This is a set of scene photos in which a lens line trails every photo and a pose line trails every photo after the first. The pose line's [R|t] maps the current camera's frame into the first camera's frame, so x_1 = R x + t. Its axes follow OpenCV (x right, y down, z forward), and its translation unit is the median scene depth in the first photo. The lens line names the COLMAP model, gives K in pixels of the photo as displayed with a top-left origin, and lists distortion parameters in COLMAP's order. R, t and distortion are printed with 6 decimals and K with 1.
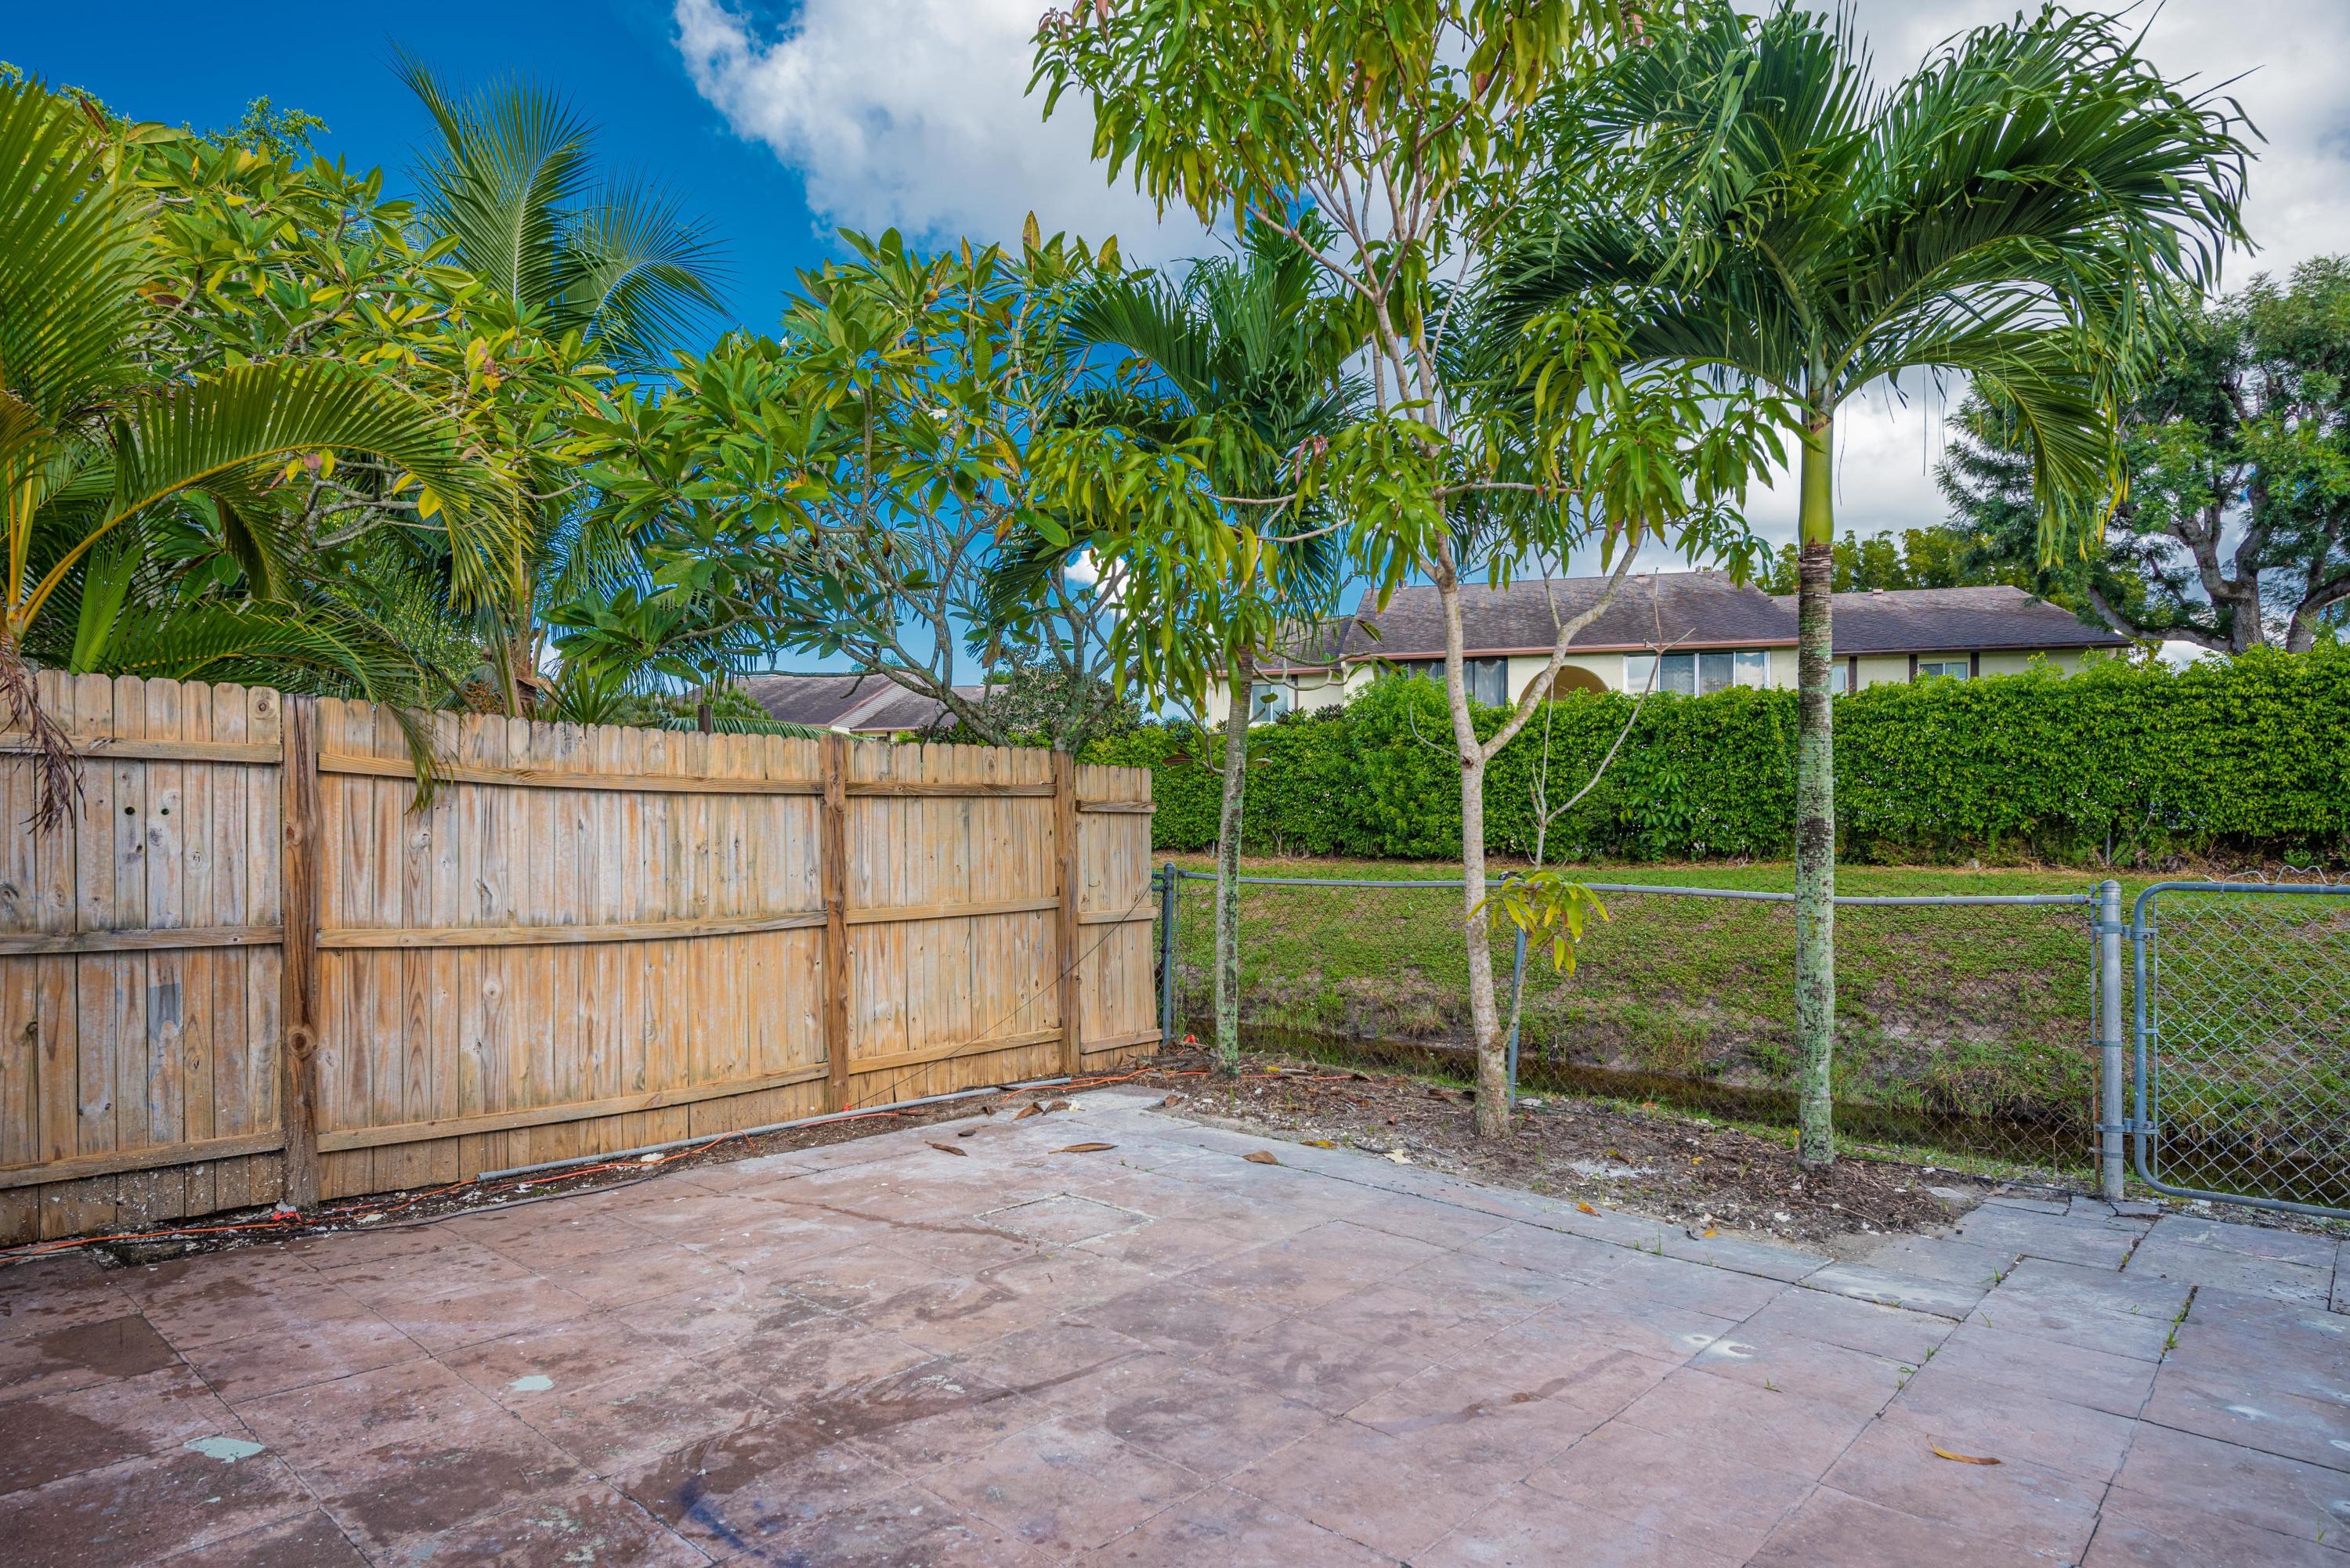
lens RADIAL K [[1392.7, 0, 1174.4], [0, 1392.7, 826.9], [0, 0, 1]] dist [0.001307, 0.000542]
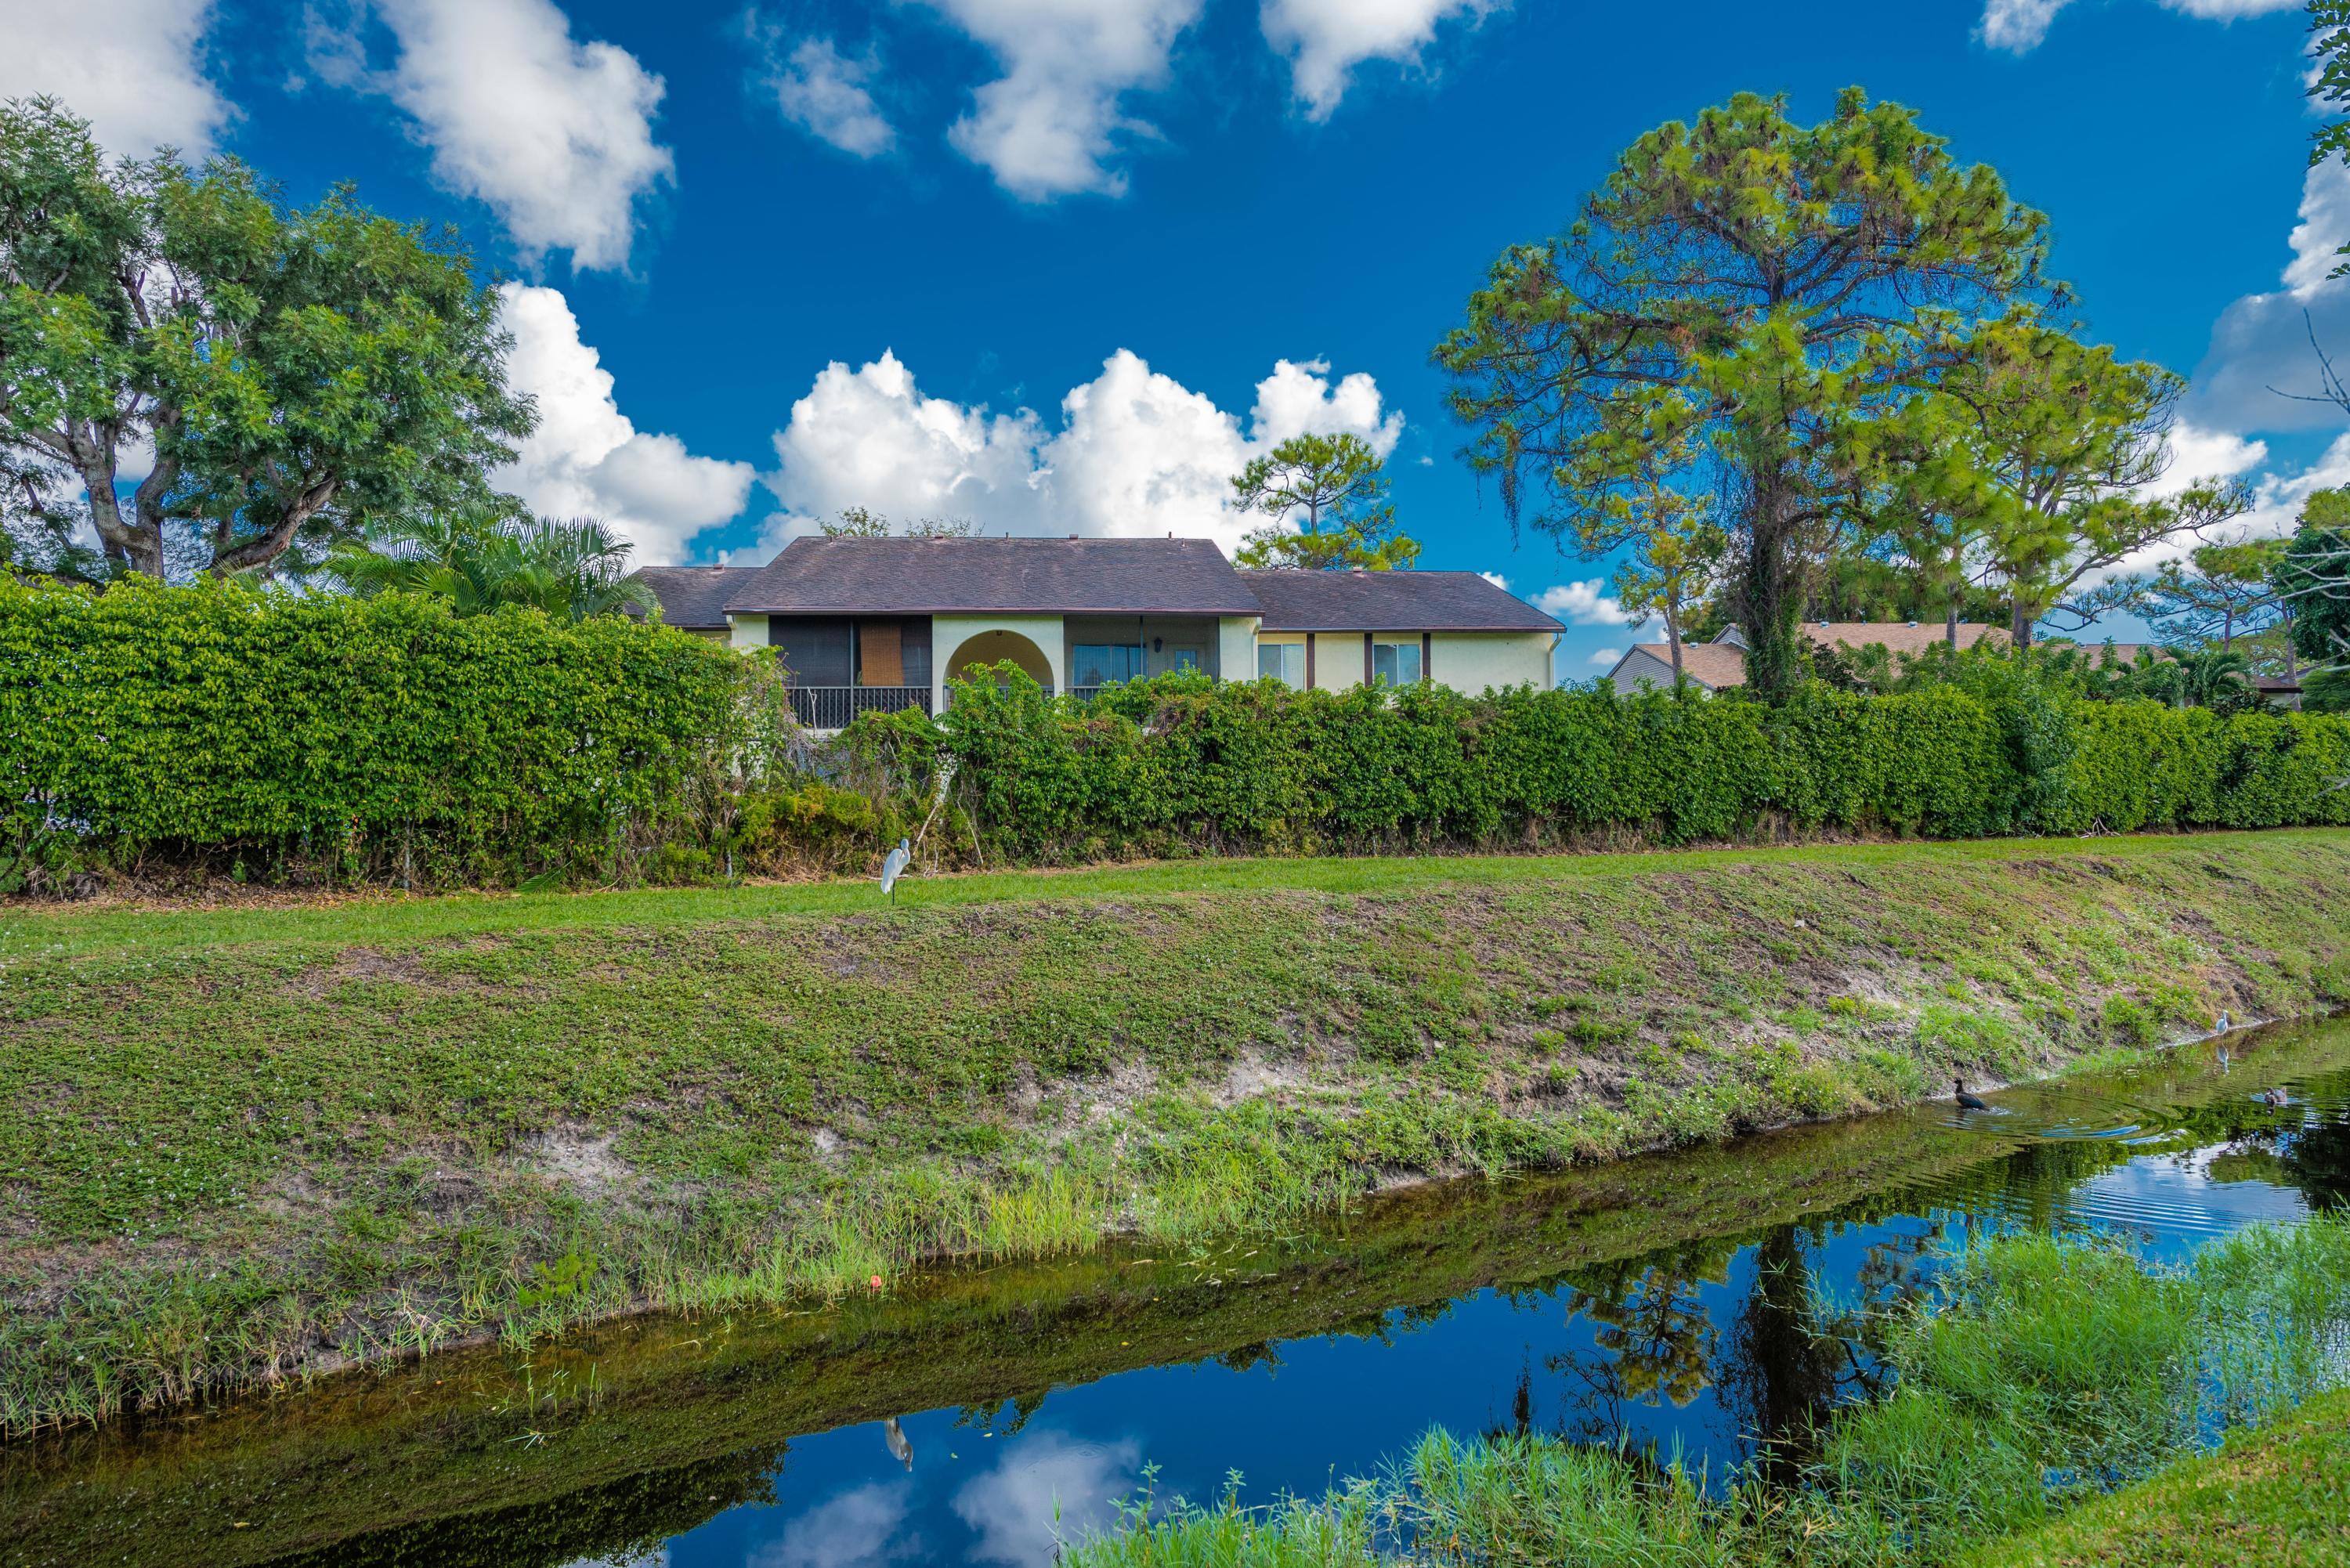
lens RADIAL K [[1574.2, 0, 1175.0], [0, 1574.2, 784.0], [0, 0, 1]] dist [0.001005, -0.001852]
pose [[0.315785, 0.019046, 0.948640, 0.173792], [0.014196, 0.999592, -0.024794, 0.003766], [-0.948725, 0.021297, 0.315386, 0.278430]]
